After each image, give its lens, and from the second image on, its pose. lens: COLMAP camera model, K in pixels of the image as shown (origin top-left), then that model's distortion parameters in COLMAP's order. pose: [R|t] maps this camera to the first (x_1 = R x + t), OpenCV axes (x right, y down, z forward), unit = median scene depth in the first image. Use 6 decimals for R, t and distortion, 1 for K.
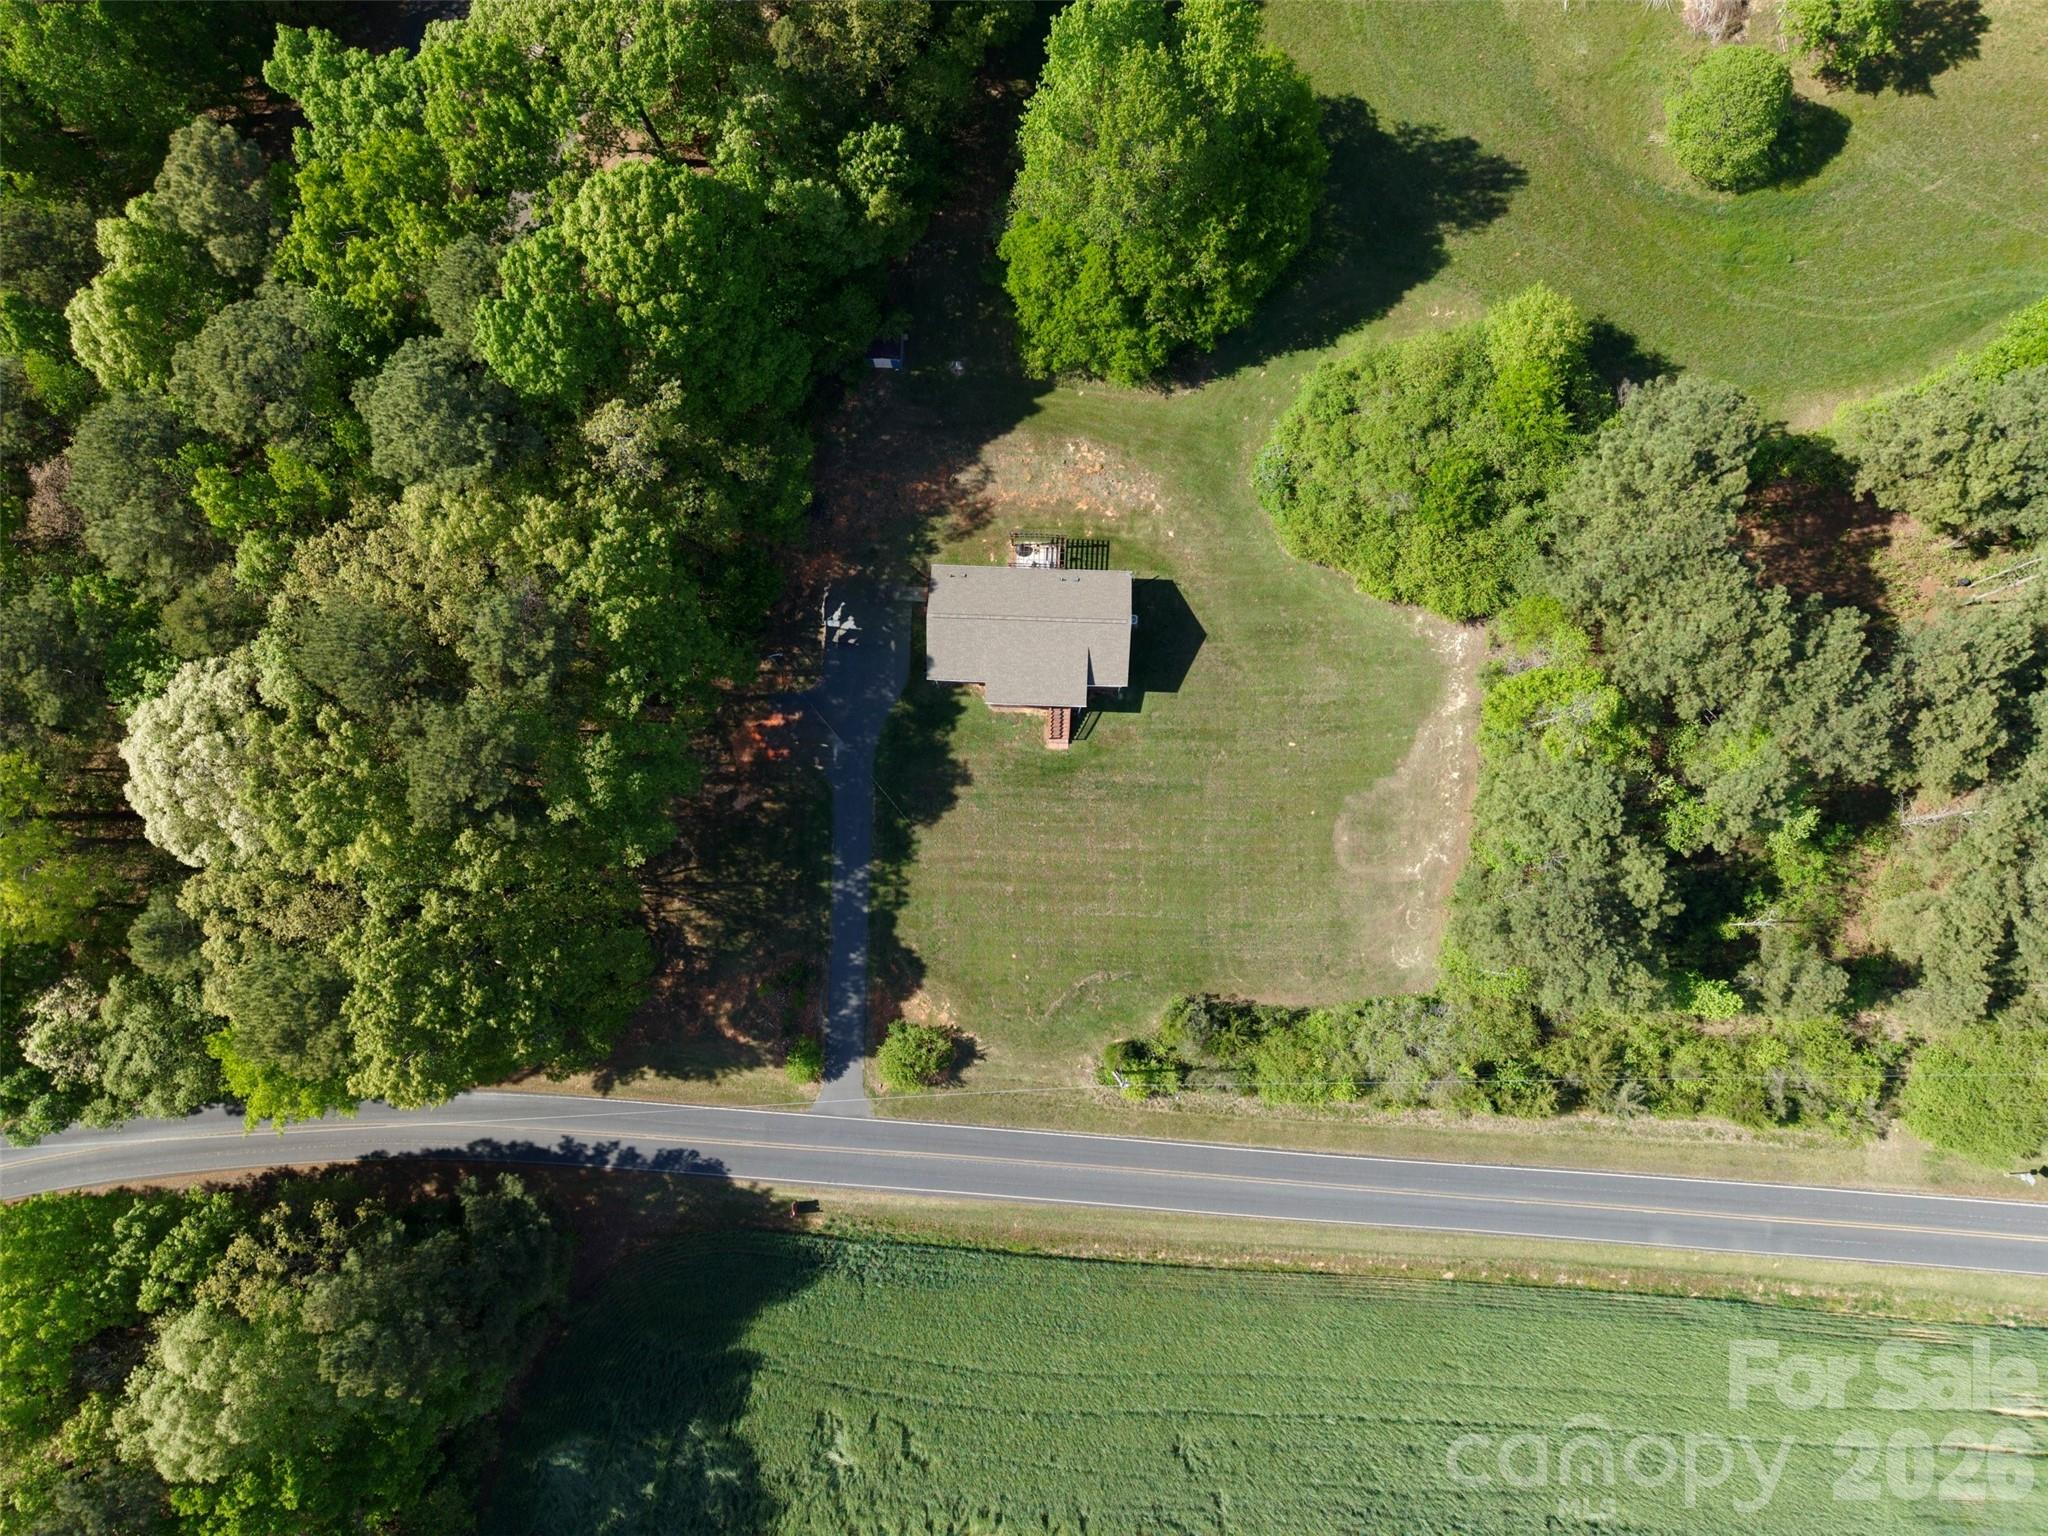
lens RADIAL K [[1435.0, 0, 1024.0], [0, 1435.0, 768.0], [0, 0, 1]] dist [0.056886, -0.078170]
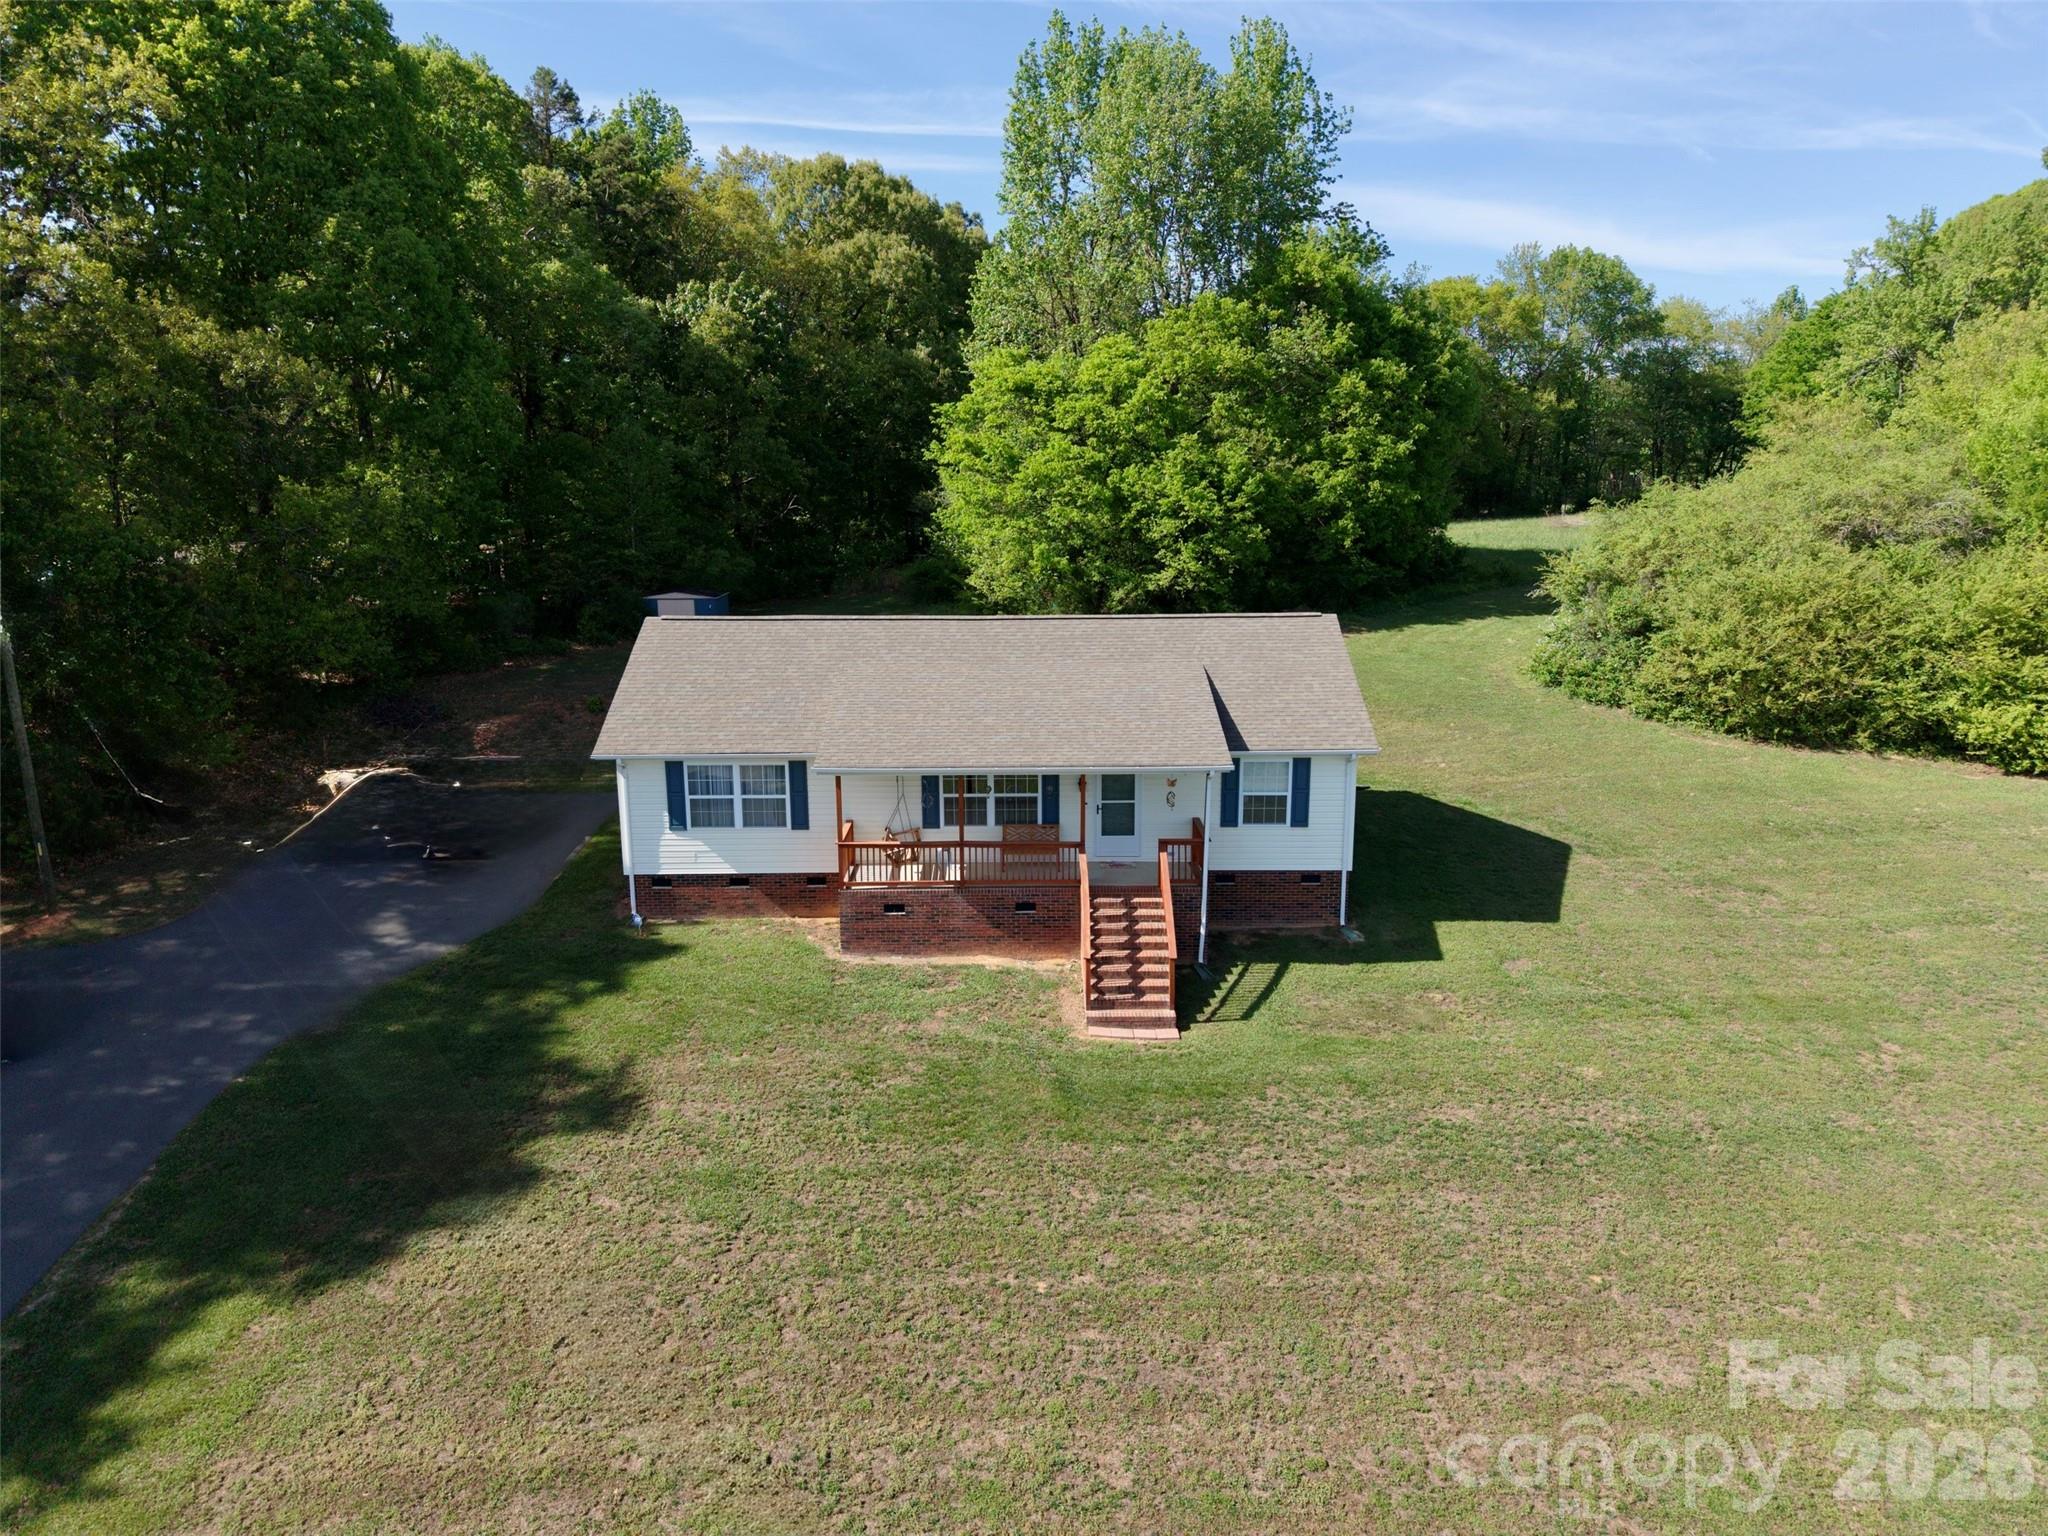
lens RADIAL K [[1432.2, 0, 1024.0], [0, 1432.2, 768.0], [0, 0, 1]] dist [0.023959, -0.017597]
pose [[0.999169, 0.006465, 0.040239, -0.000880], [0.036035, 0.321069, -0.946370, 0.182976], [-0.019037, 0.947034, 0.320569, 0.878465]]
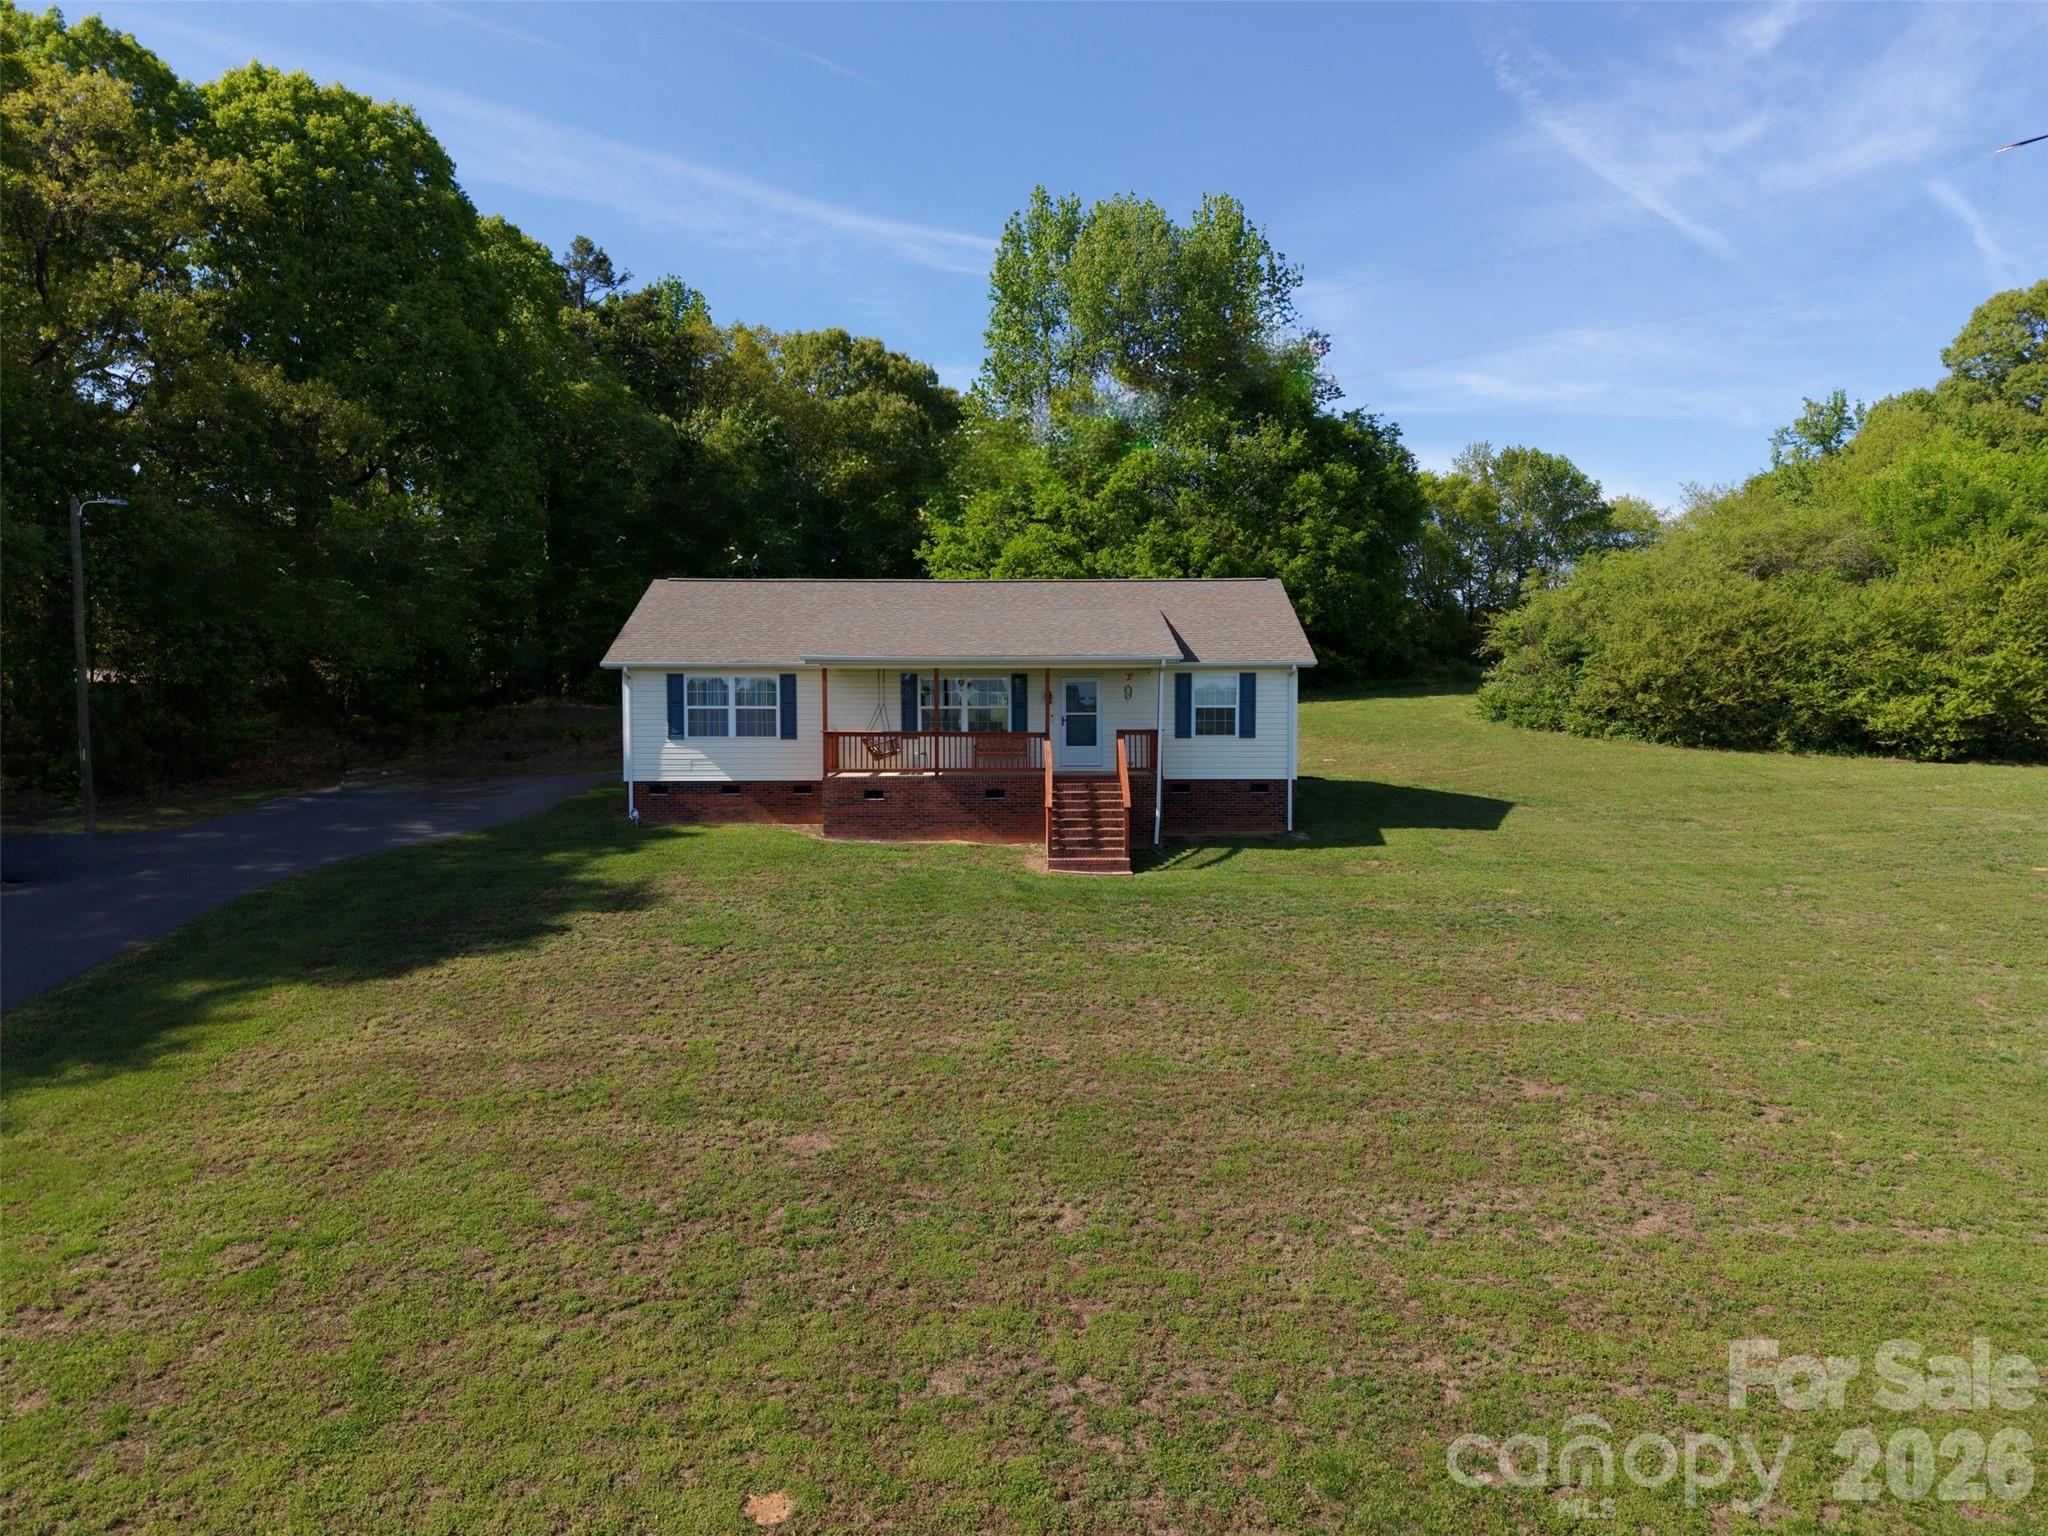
lens RADIAL K [[1427.0, 0, 1014.5], [0, 1427.0, 745.1], [0, 0, 1]] dist [0.013988, -0.004616]
pose [[0.999143, 0.019289, 0.036617, 0.003150], [0.033438, 0.145126, -0.988848, 0.217297], [-0.024388, 0.989225, 0.144357, 0.930260]]
